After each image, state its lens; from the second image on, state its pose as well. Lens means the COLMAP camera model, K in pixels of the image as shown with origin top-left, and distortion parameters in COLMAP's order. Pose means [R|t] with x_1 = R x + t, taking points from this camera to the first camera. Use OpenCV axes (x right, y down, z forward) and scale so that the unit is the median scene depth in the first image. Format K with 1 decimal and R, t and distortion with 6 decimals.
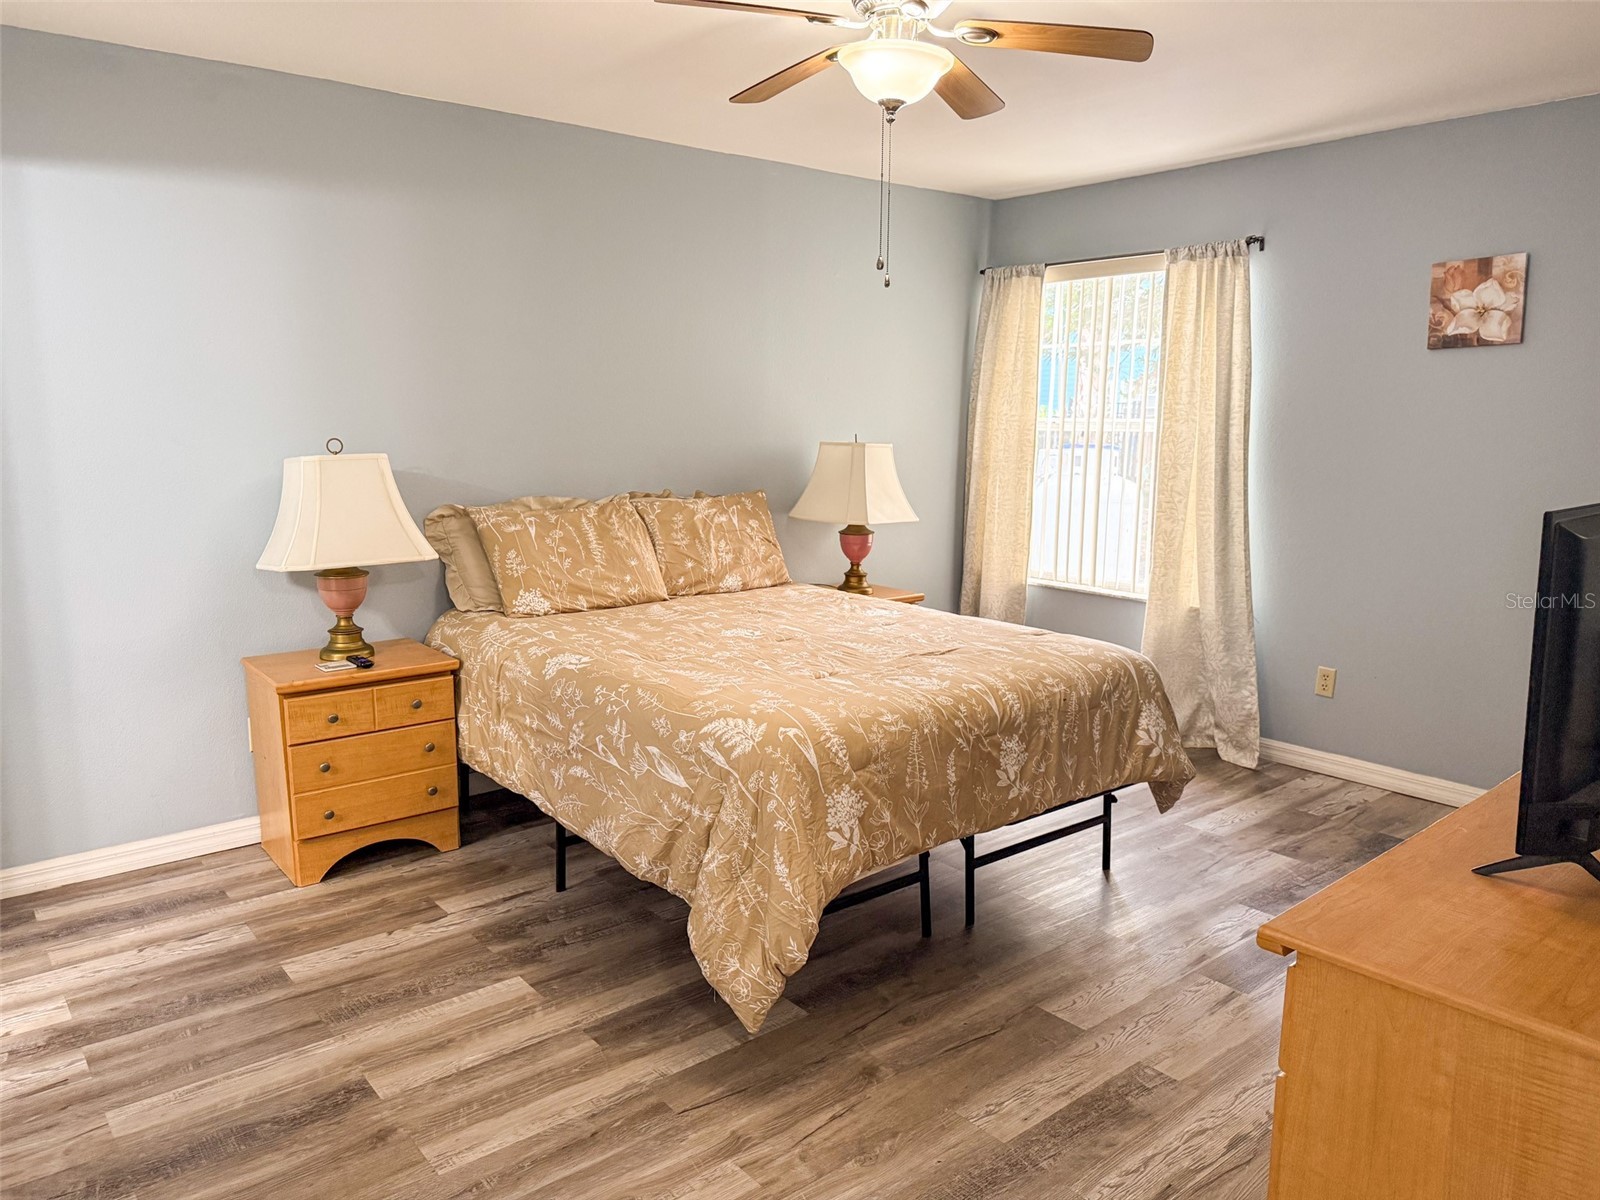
lens RADIAL K [[1131.0, 0, 796.0], [0, 1131.0, 606.6], [0, 0, 1]] dist [0.044964, -0.072161]
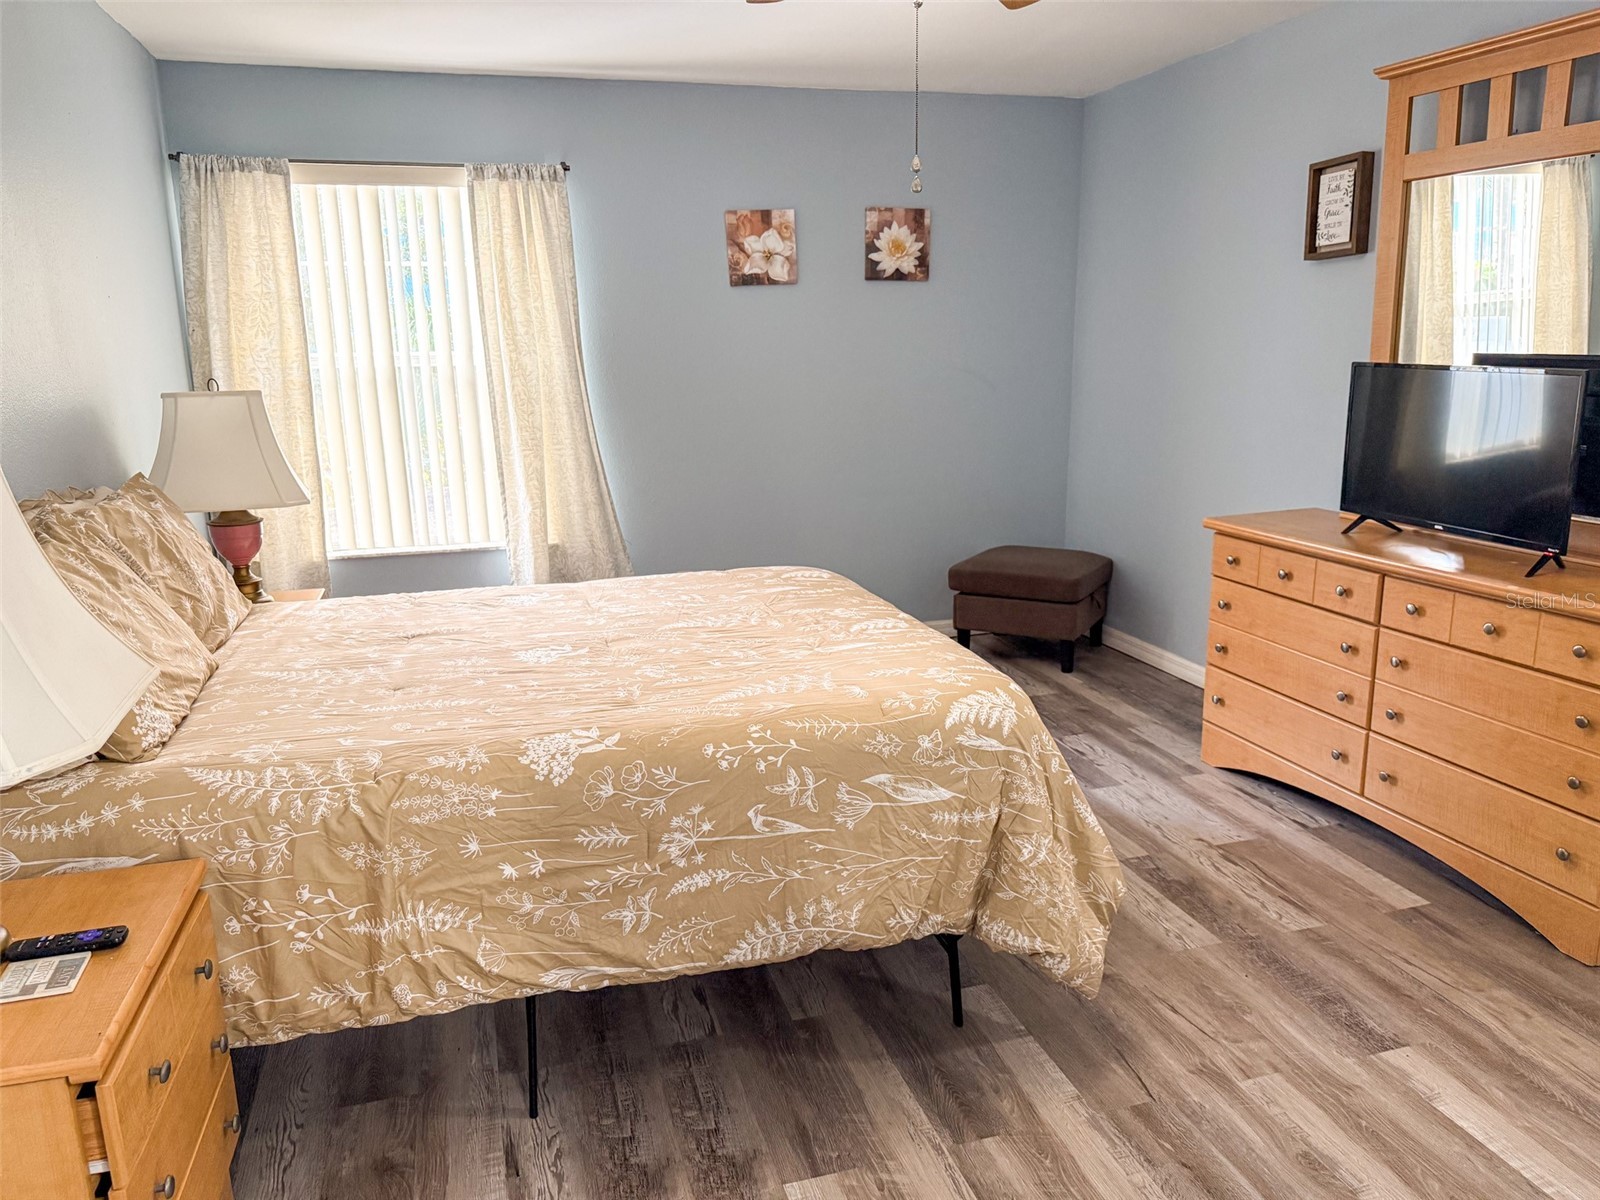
lens RADIAL K [[1131.0, 0, 809.4], [0, 1131.0, 599.7], [0, 0, 1]] dist [0.044964, -0.072161]
pose [[0.381132, -0.218202, 0.898402, -0.707889], [0.177820, 0.970907, 0.160374, -0.108871], [-0.907259, 0.098631, 0.408844, 0.622764]]
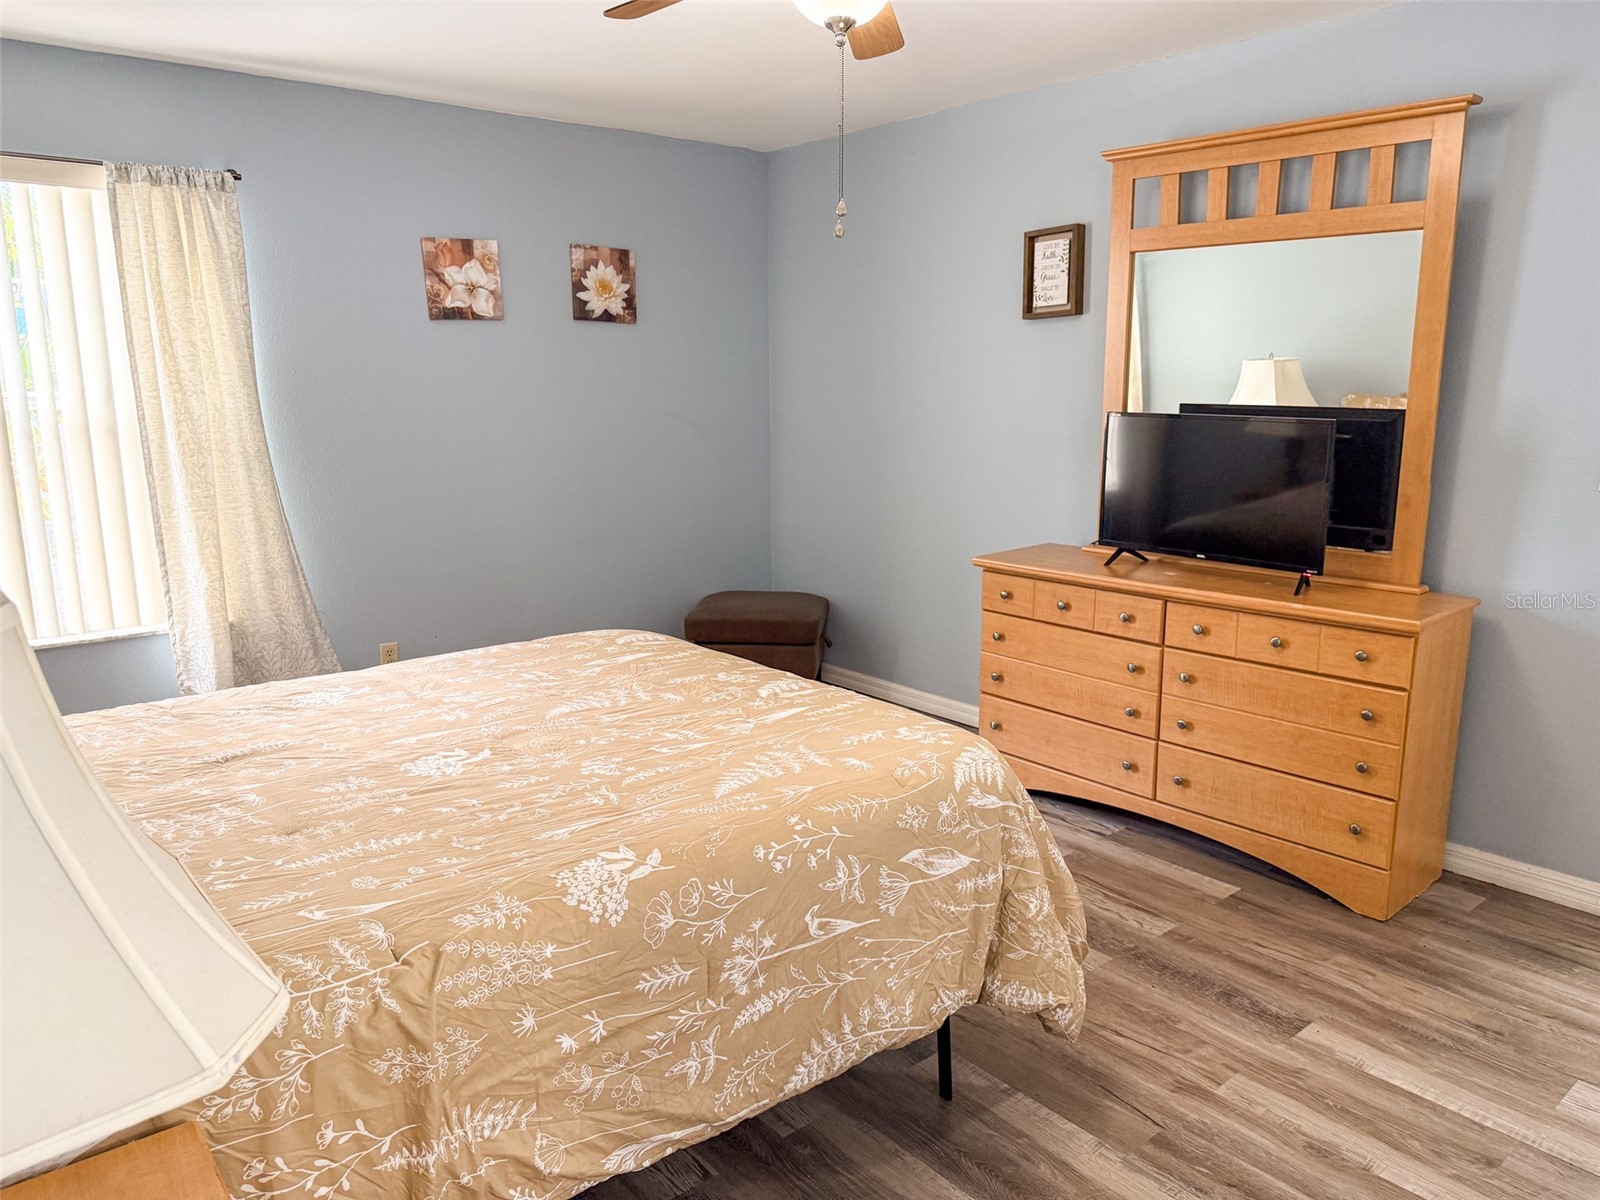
lens RADIAL K [[1131.0, 0, 812.3], [0, 1131.0, 592.3], [0, 0, 1]] dist [0.044964, -0.072161]
pose [[-0.023896, -0.193702, 0.980769, -0.700161], [0.173102, 0.965429, 0.194890, -0.164522], [-0.984614, 0.174431, 0.010460, 0.894042]]
